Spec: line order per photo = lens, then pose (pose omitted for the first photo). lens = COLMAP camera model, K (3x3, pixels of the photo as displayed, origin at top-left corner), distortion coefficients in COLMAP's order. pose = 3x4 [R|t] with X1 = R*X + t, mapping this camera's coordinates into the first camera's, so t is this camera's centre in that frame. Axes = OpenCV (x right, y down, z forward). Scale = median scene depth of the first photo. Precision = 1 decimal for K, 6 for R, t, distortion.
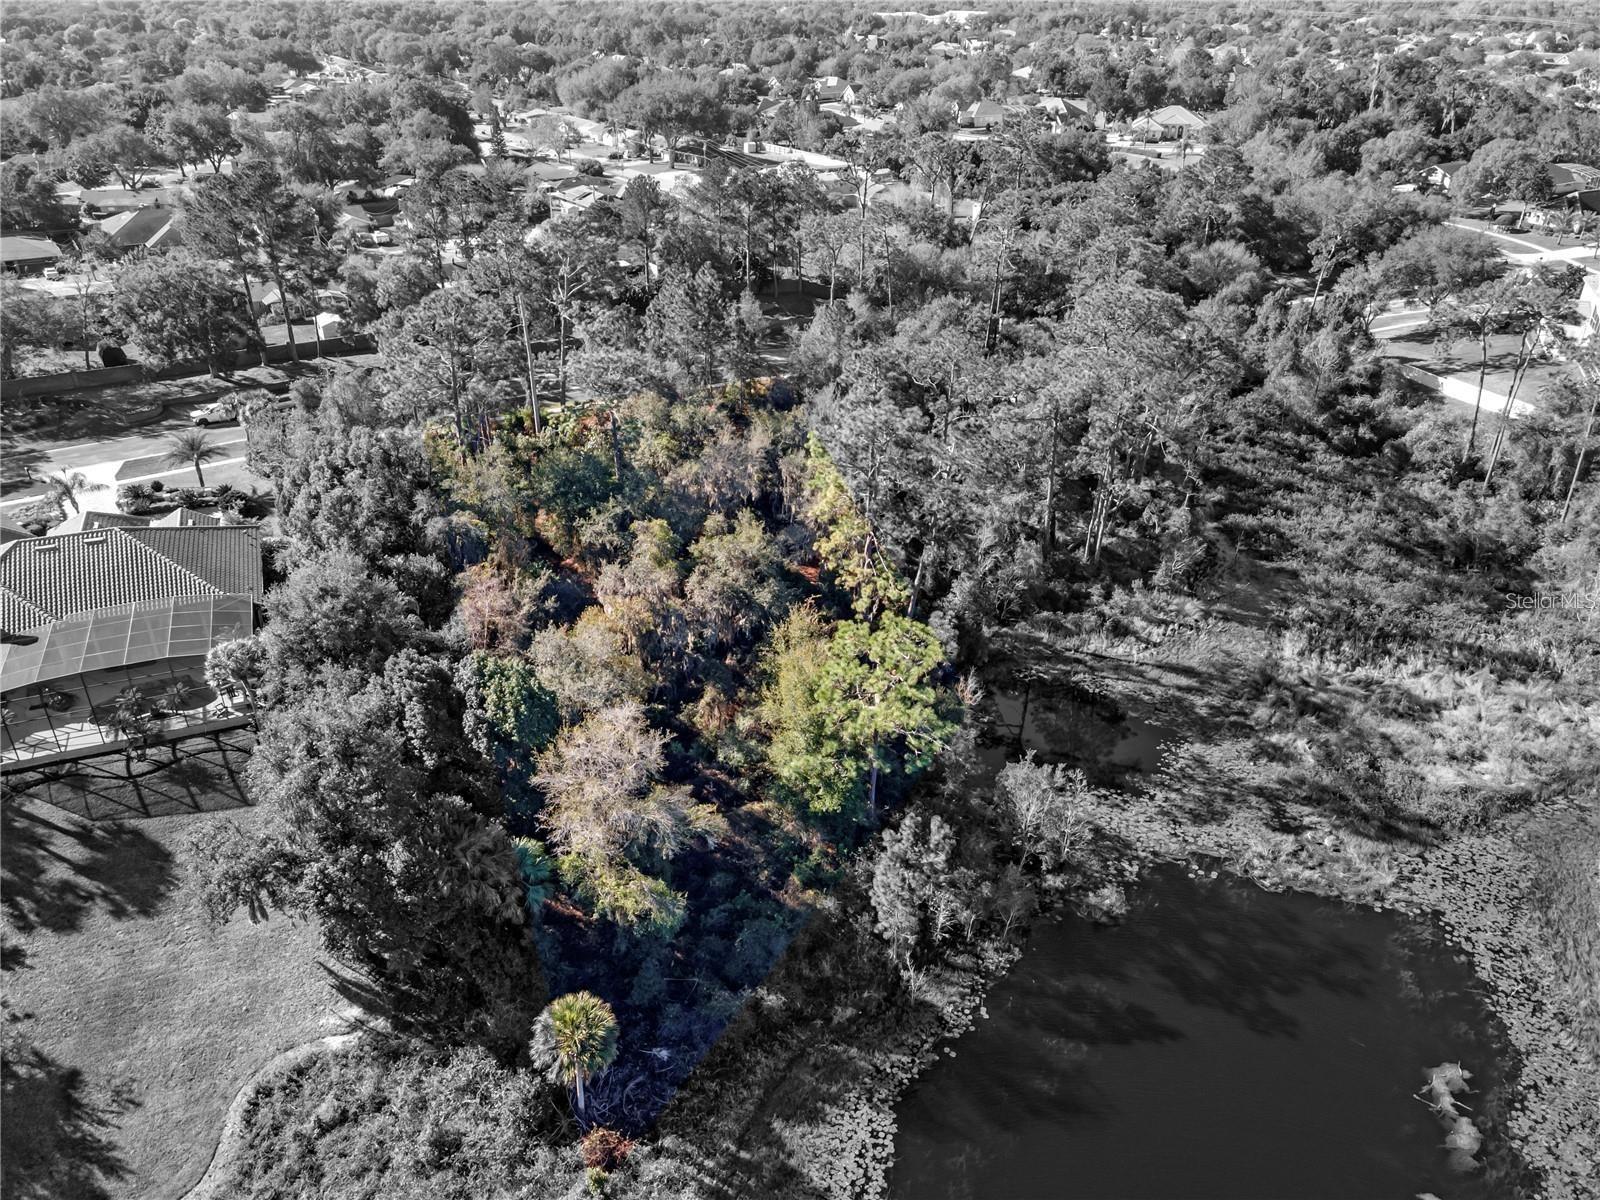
lens RADIAL K [[1159.5, 0, 791.6], [0, 1159.5, 594.7], [0, 0, 1]] dist [0.018104, 0.051112]
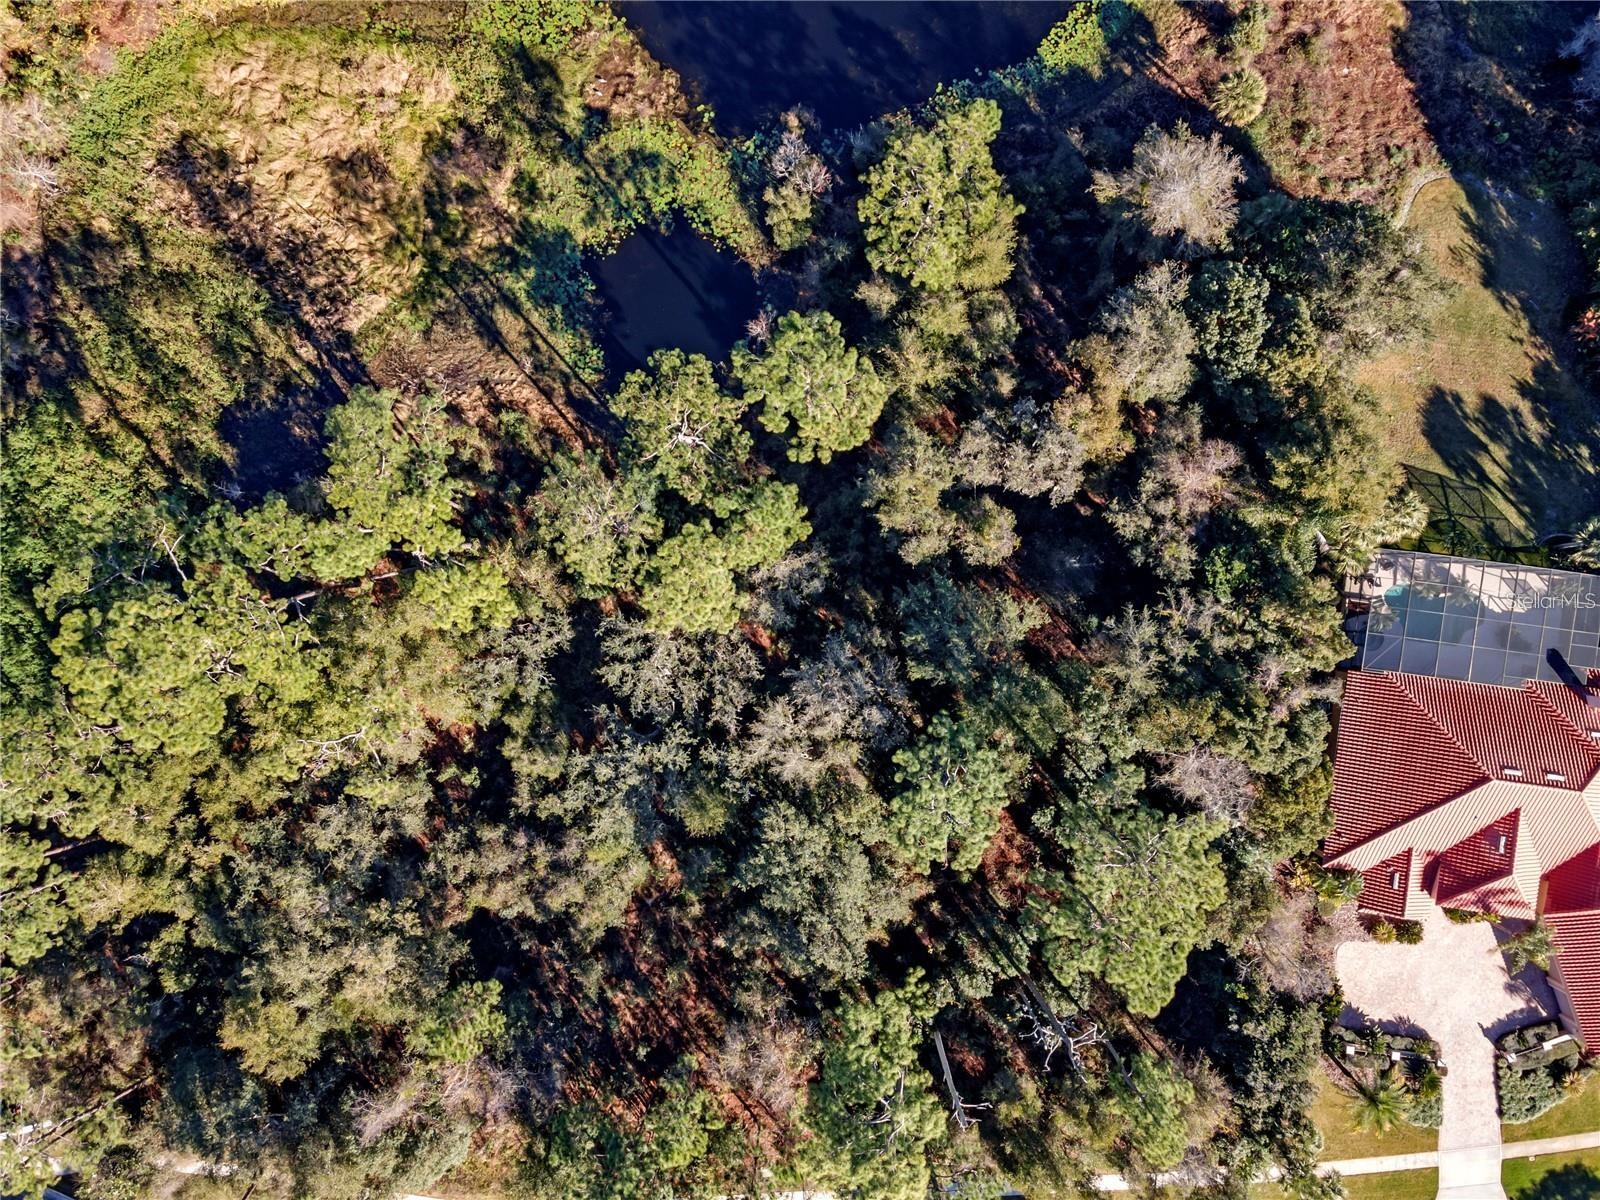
lens RADIAL K [[1159.5, 0, 791.6], [0, 1159.5, 594.7], [0, 0, 1]] dist [0.018104, 0.051112]
pose [[-0.864689, -0.502308, -0.000330, 0.003114], [0.242917, -0.418741, 0.875013, -1.185243], [-0.439664, 0.756534, 0.484100, 0.802837]]
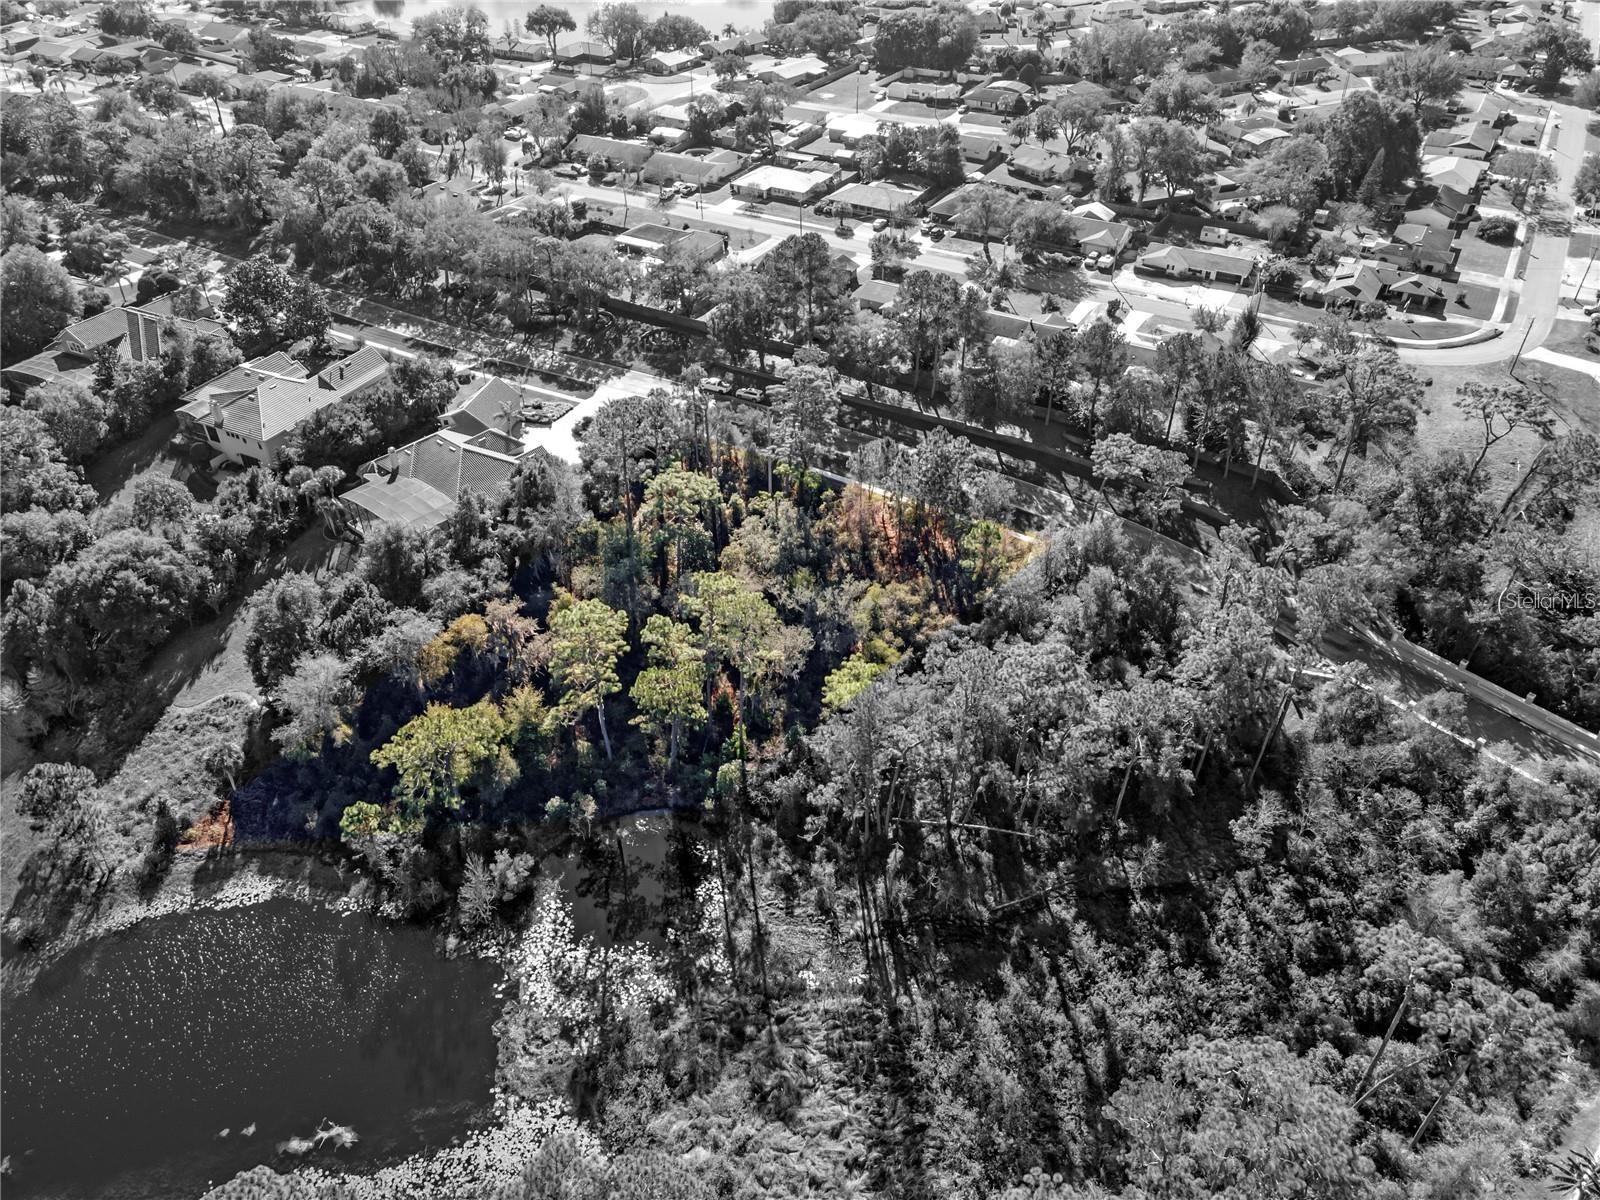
lens RADIAL K [[1150.1, 0, 800.0], [0, 1150.1, 600.0], [0, 0, 1]] dist [-0.003834, 0.091872]
pose [[0.450590, 0.546991, -0.705528, 1.406202], [-0.415488, 0.827985, 0.376577, -0.966674], [0.790151, 0.123457, 0.600350, 0.390280]]
